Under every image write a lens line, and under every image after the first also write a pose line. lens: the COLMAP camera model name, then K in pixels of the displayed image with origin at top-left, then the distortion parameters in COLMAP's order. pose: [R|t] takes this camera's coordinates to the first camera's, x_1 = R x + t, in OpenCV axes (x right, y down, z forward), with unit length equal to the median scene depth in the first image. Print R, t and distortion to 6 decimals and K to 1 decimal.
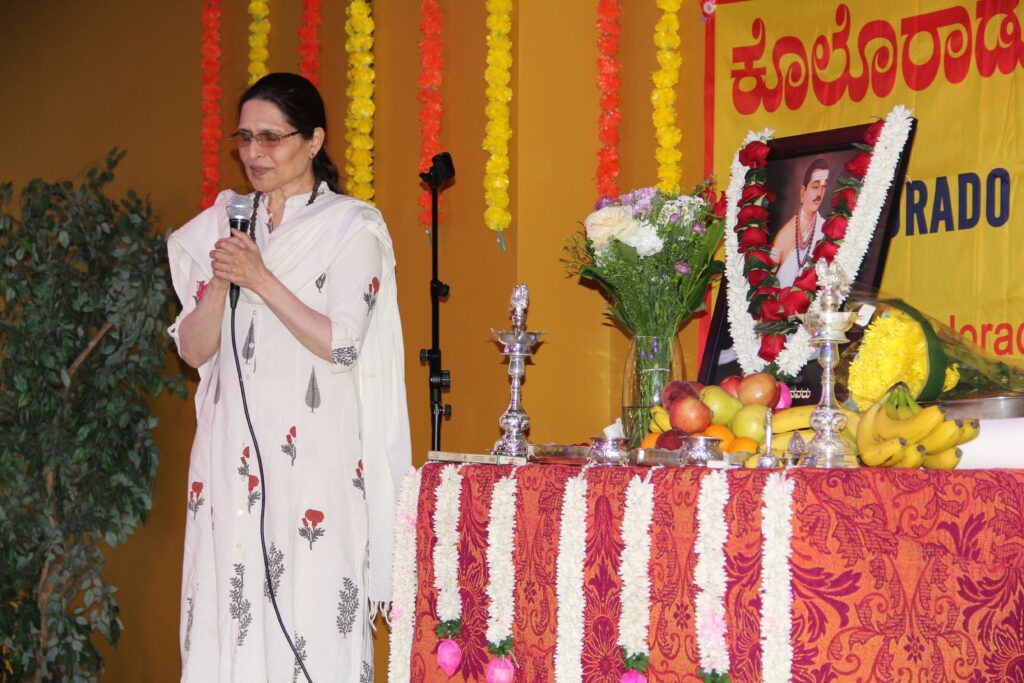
lens RADIAL K [[2700.9, 0, 512.0], [0, 2700.9, 341.5], [0, 0, 1]] dist [0.606938, 0.279226]
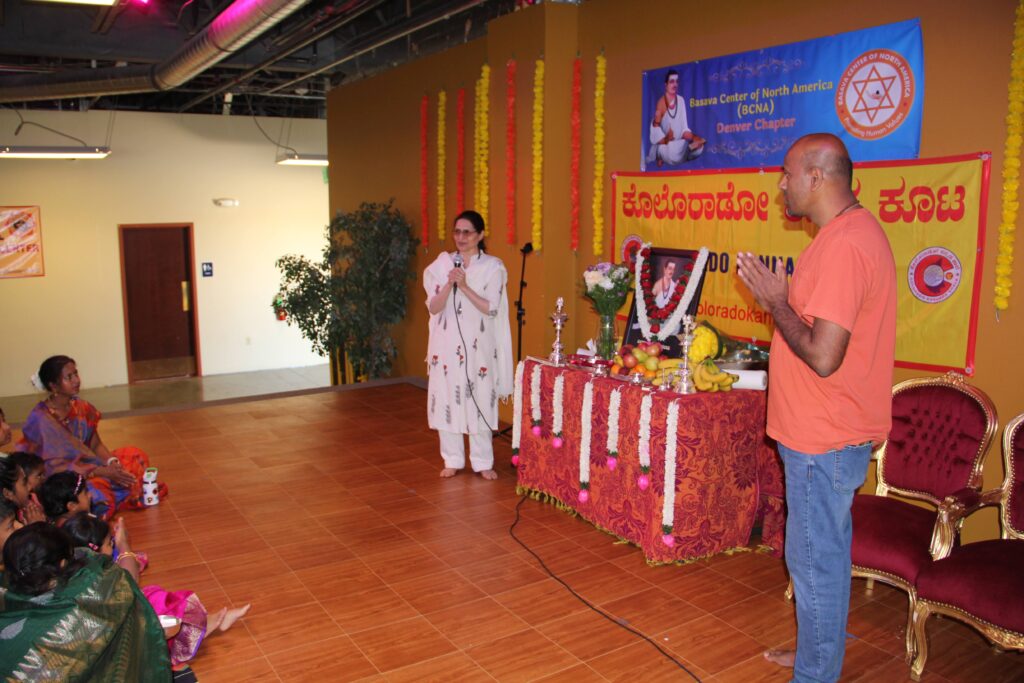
lens RADIAL K [[828.0, 0, 512.0], [0, 828.0, 341.5], [0, 0, 1]] dist [-0.113122, 0.005641]
pose [[0.999443, -0.005381, 0.032946, -0.077314], [-0.000876, 0.982359, 0.187003, -0.140200], [-0.033371, -0.186927, 0.981807, 0.165588]]
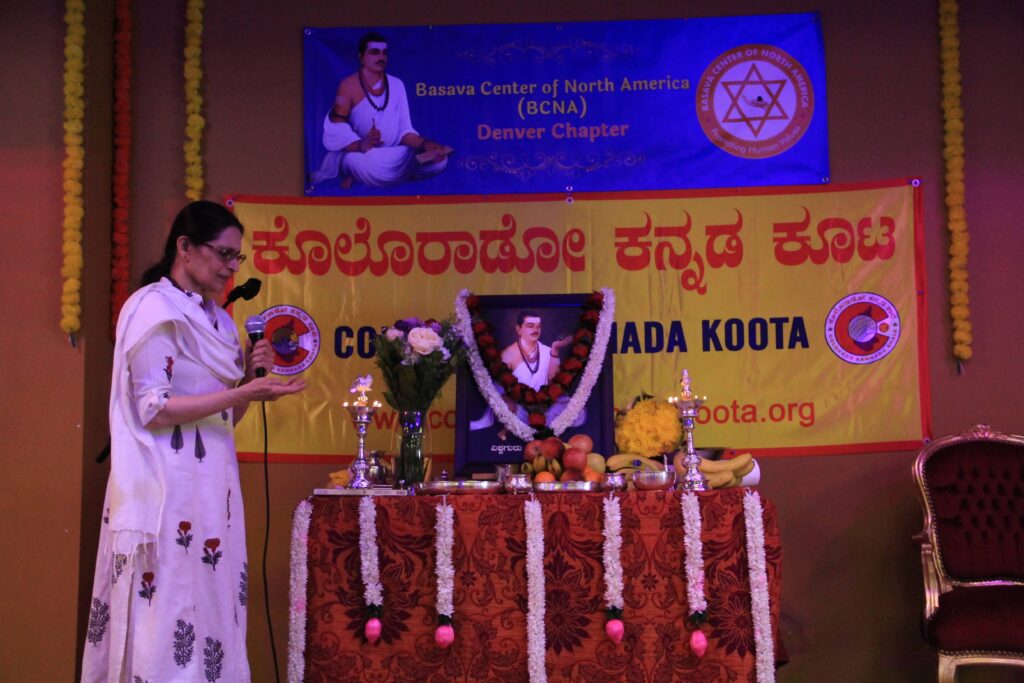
lens RADIAL K [[1361.5, 0, 512.0], [0, 1361.5, 341.5], [0, 0, 1]] dist [0.072189, 0.002130]
pose [[0.545494, 0.070199, 0.835170, -0.602398], [-0.013301, 0.997086, -0.075121, 0.016775], [-0.838009, 0.029870, 0.544838, 0.542565]]
